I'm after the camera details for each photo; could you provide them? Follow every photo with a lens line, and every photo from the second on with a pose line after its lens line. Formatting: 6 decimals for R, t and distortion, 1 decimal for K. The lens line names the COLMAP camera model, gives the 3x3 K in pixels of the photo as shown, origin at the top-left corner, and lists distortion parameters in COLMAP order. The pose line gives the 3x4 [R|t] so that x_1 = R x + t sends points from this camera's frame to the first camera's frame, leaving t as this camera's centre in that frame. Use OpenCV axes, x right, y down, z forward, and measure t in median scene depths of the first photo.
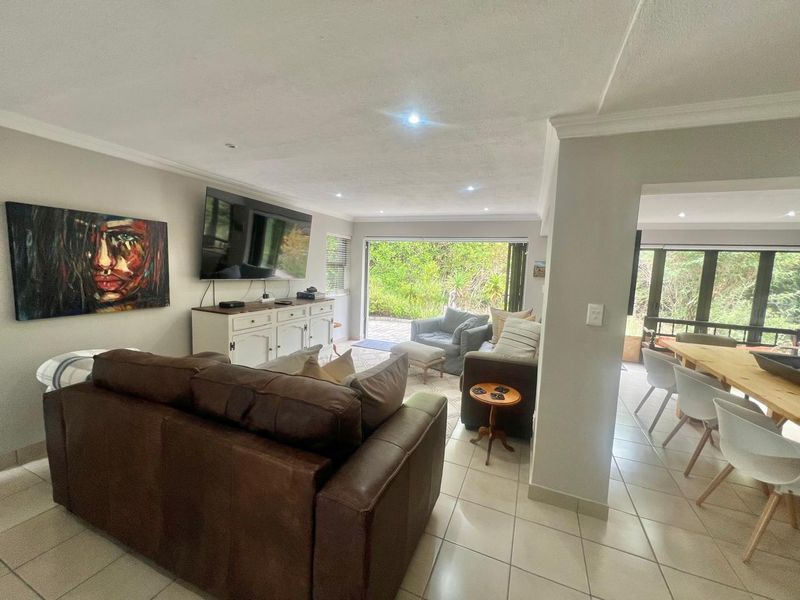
lens RADIAL K [[334.1, 0, 384.1], [0, 334.1, 298.5], [0, 0, 1]] dist [-0.000126, -0.000170]
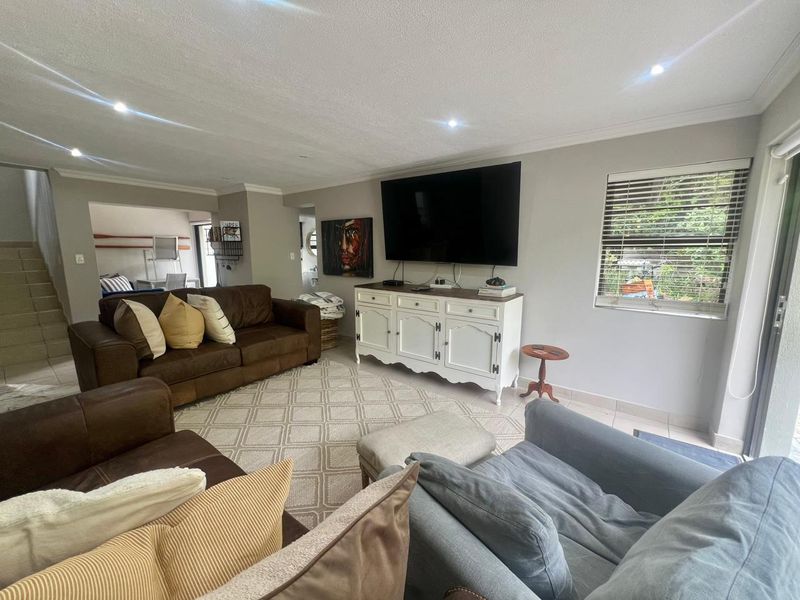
lens RADIAL K [[320.3, 0, 400.0], [0, 320.3, 300.0], [0, 0, 1]] dist [-0.000927, -0.000187]
pose [[-0.212528, 0.116914, -0.970136, 0.713116], [-0.107338, 0.984015, 0.142101, -0.098689], [0.971242, 0.134333, -0.196581, 1.545385]]
